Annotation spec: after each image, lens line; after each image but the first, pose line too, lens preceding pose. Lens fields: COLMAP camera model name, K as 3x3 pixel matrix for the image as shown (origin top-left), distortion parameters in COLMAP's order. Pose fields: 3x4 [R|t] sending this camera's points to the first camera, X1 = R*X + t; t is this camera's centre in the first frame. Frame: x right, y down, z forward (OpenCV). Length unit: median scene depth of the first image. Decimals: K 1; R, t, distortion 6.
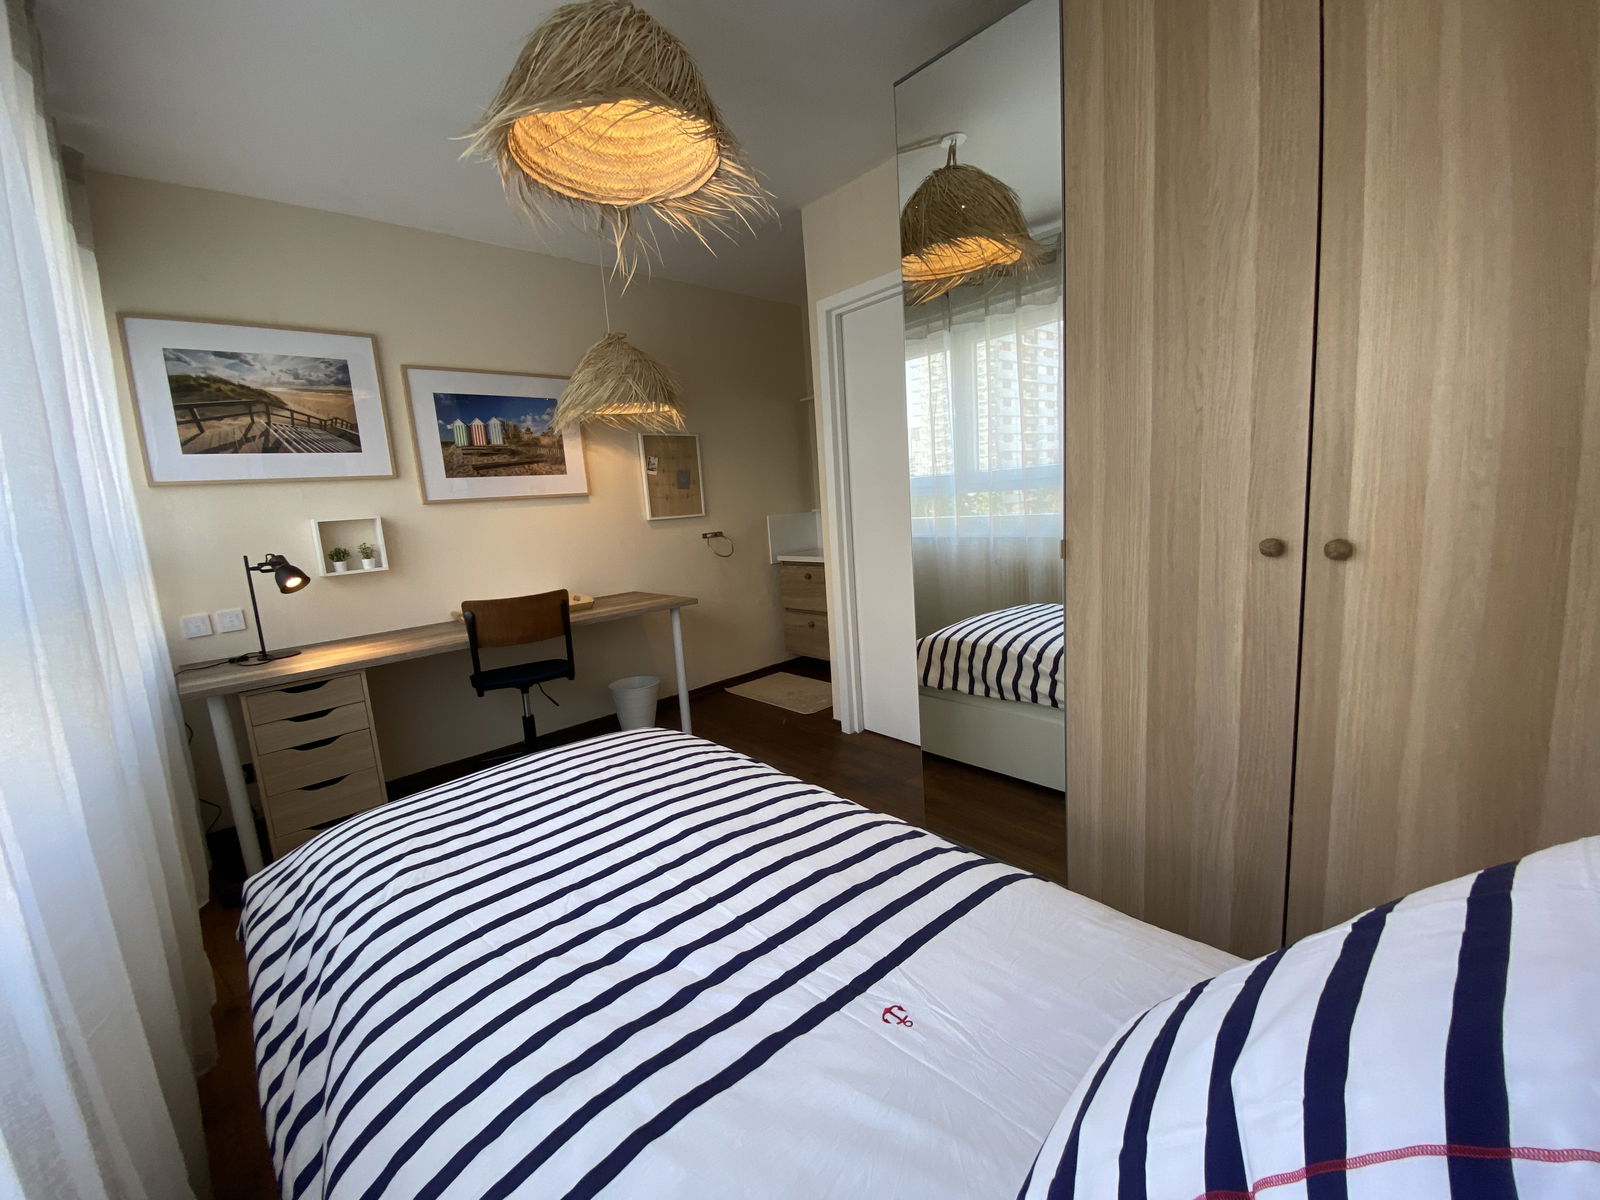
lens RADIAL K [[652.6, 0, 793.9], [0, 652.6, 597.0], [0, 0, 1]] dist [0.017829, -0.019285]
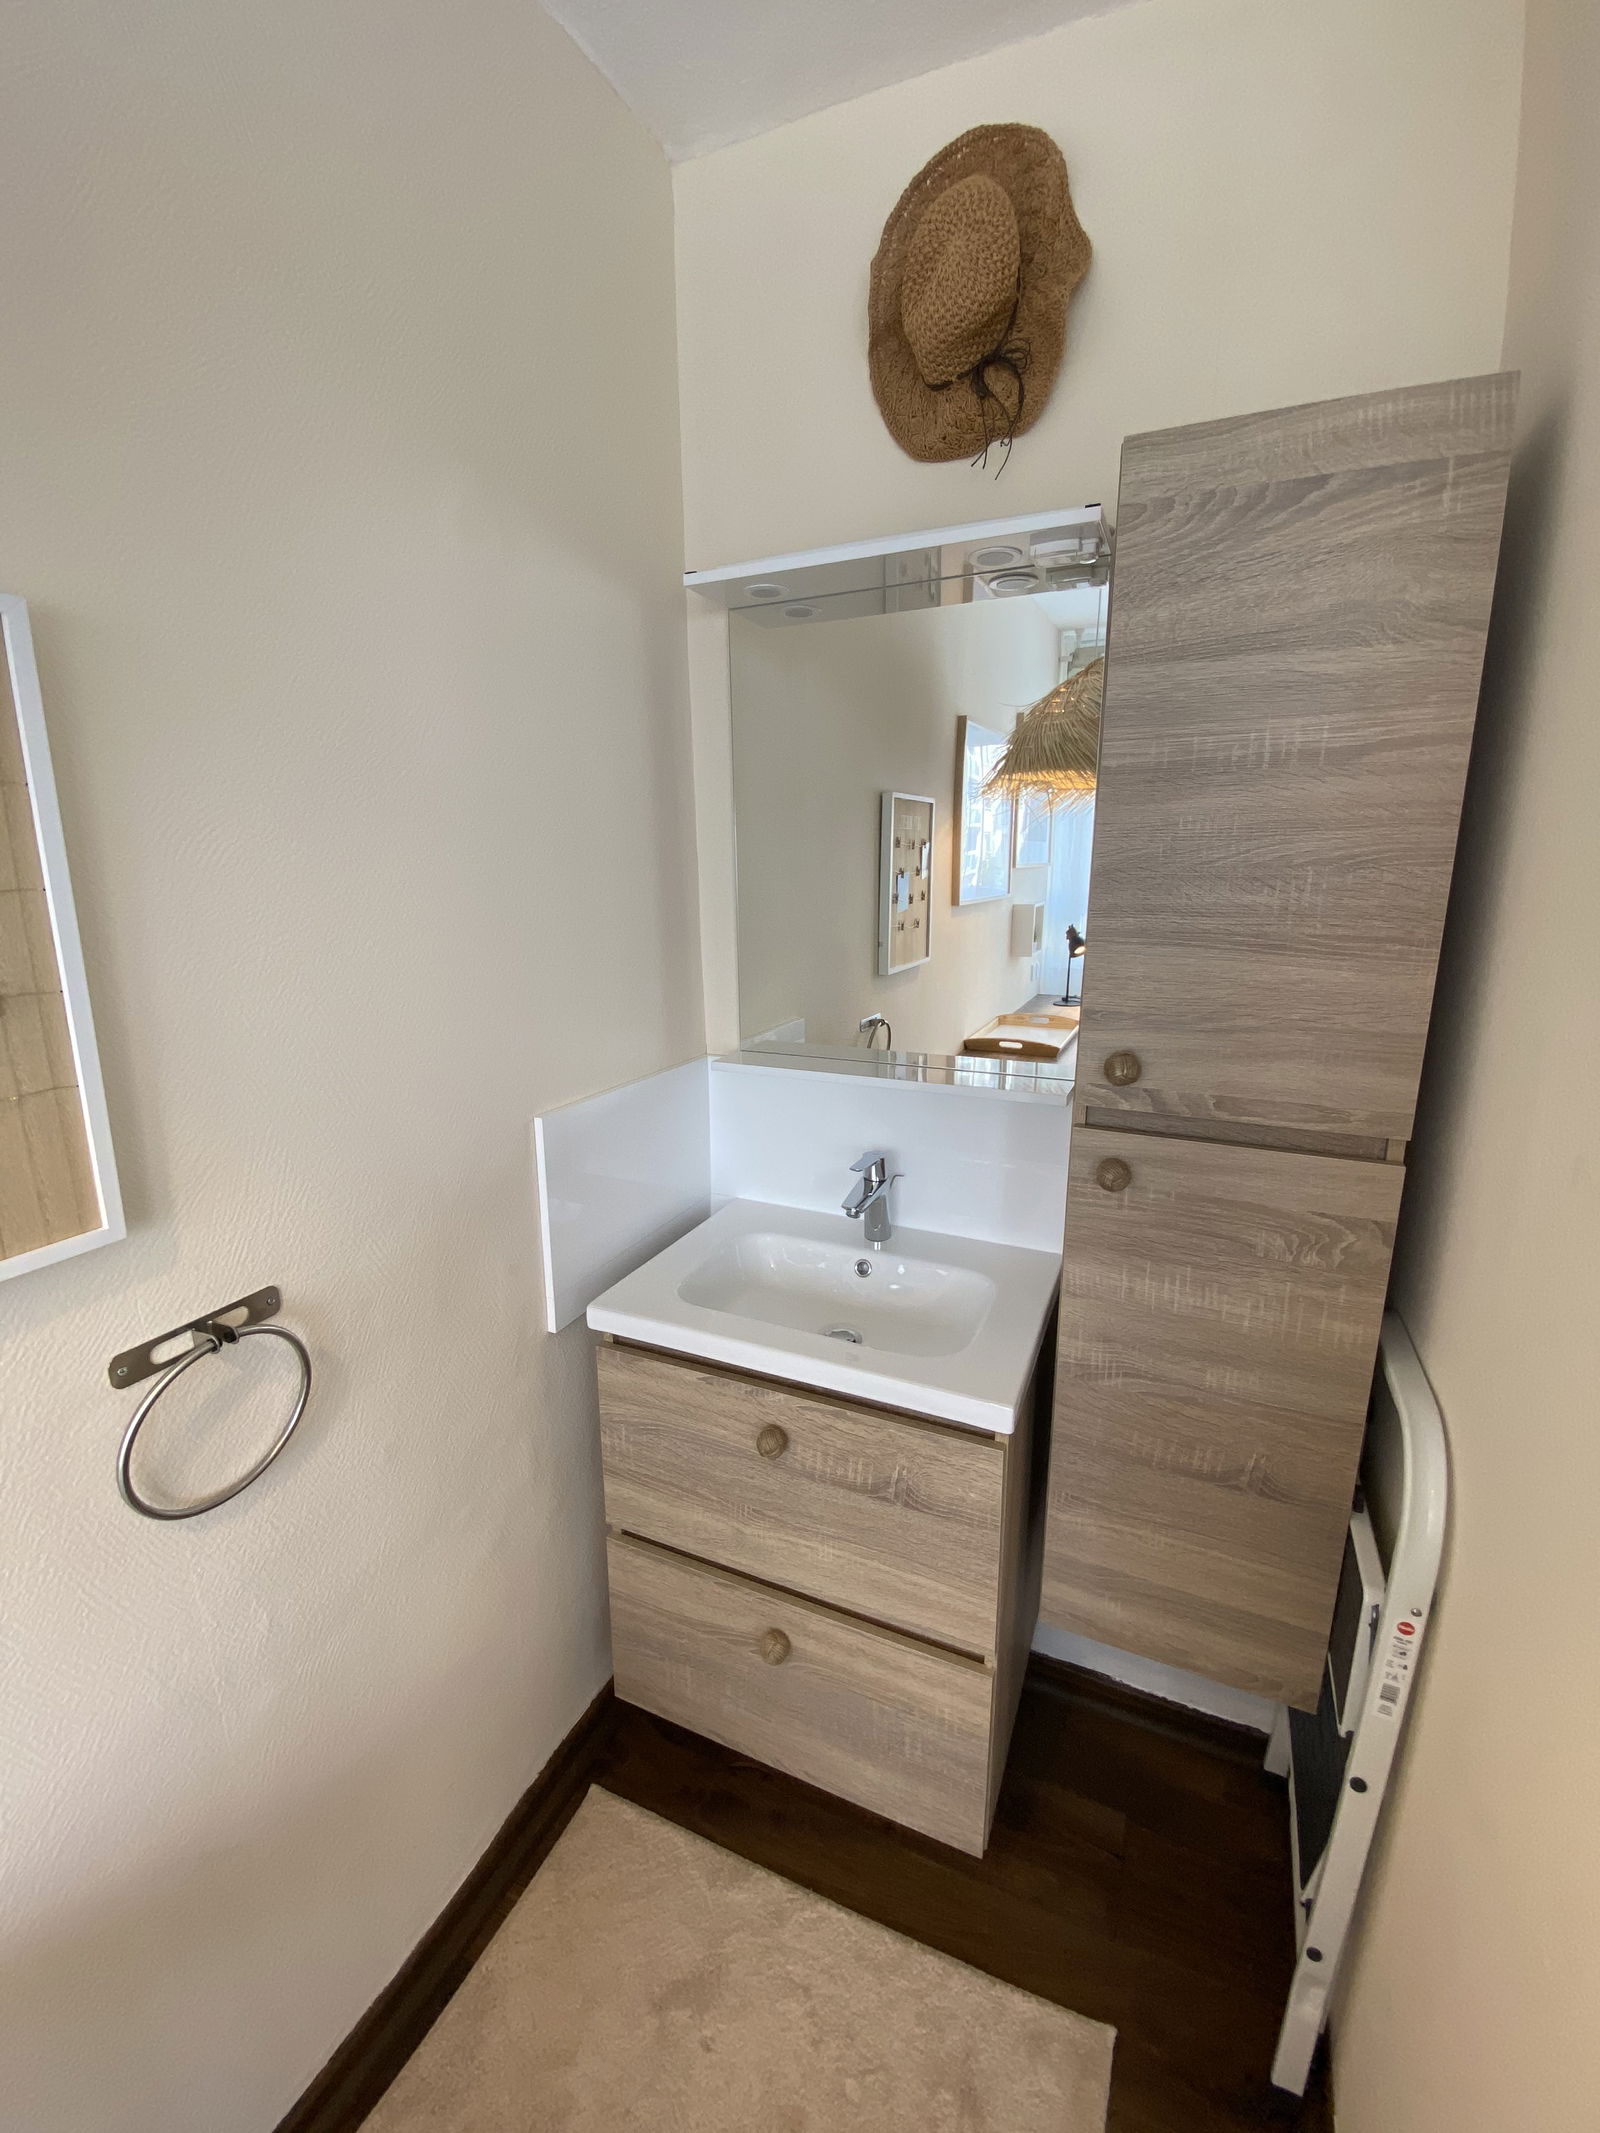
lens RADIAL K [[870.0, 0, 792.8], [0, 870.0, 1057.8], [0, 0, 1]] dist [0.017829, -0.019285]
pose [[0.919063, -0.015073, 0.393822, -0.122514], [-0.000365, 0.999235, 0.039096, -0.254161], [-0.394110, -0.036076, 0.918355, 1.161701]]
